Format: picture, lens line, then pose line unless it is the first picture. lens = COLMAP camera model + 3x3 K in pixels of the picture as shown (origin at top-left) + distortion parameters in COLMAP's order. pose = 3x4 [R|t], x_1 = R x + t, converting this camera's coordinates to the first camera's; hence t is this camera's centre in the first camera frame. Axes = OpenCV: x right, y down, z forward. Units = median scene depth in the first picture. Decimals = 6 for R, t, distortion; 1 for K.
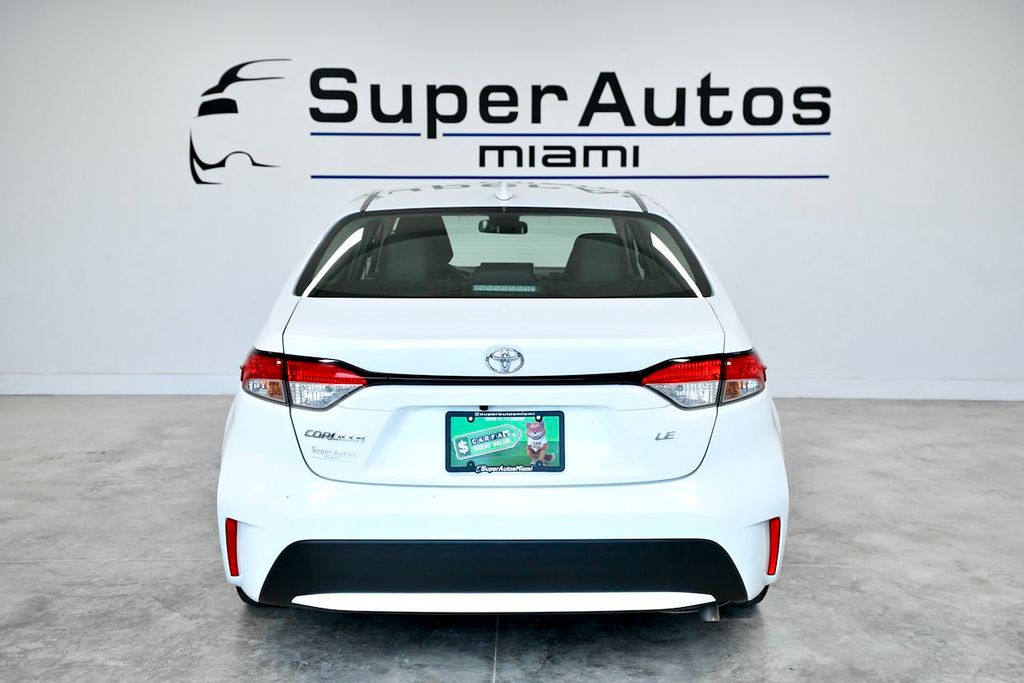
lens RADIAL K [[1178.6, 0, 512.0], [0, 1178.6, 341.5], [0, 0, 1]] dist [0.063051, 0.311120]
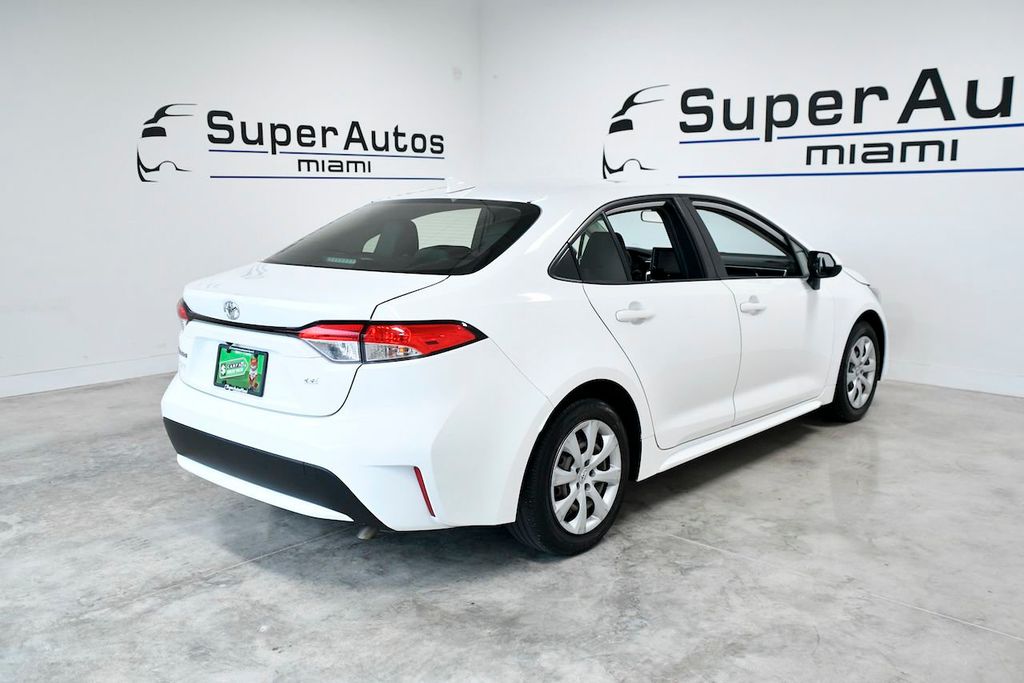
lens RADIAL K [[903.7, 0, 512.0], [0, 903.7, 341.5], [0, 0, 1]] dist [-0.002036, 0.079227]
pose [[0.738705, 0.104261, -0.665916, 0.362194], [-0.078410, 0.994549, 0.068733, -0.017466], [0.669453, 0.001442, 0.742853, 0.168789]]
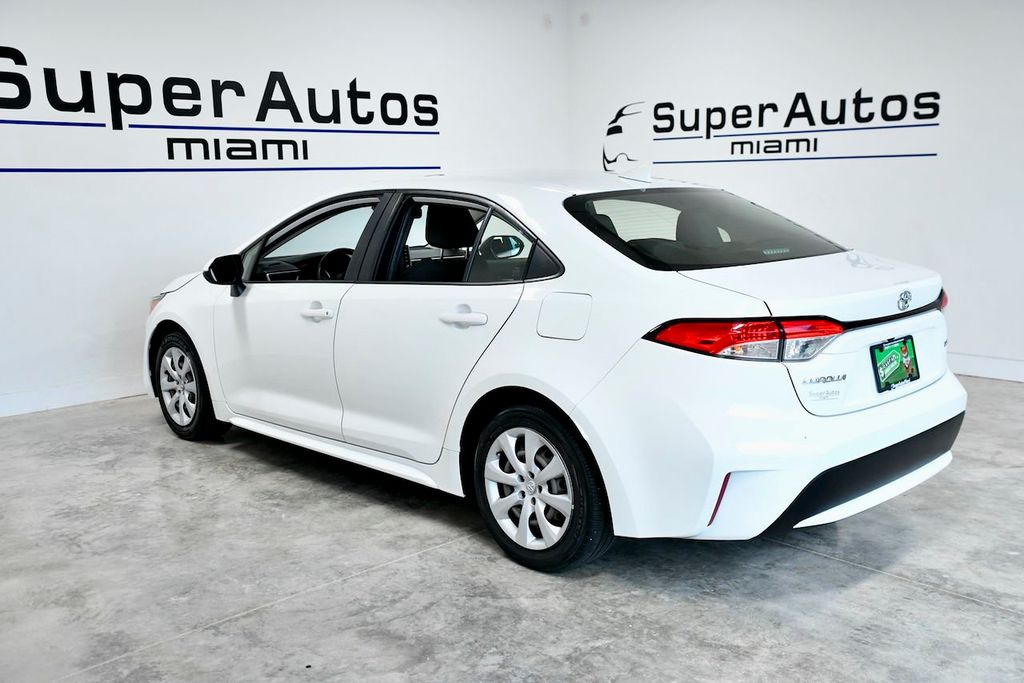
lens RADIAL K [[983.4, 0, 512.0], [0, 983.4, 341.5], [0, 0, 1]] dist [0.028771, 0.107861]
pose [[0.722271, -0.130986, 0.679093, -0.410878], [0.109372, 0.991178, 0.074857, -0.026019], [-0.682907, 0.020207, 0.730226, 0.192646]]
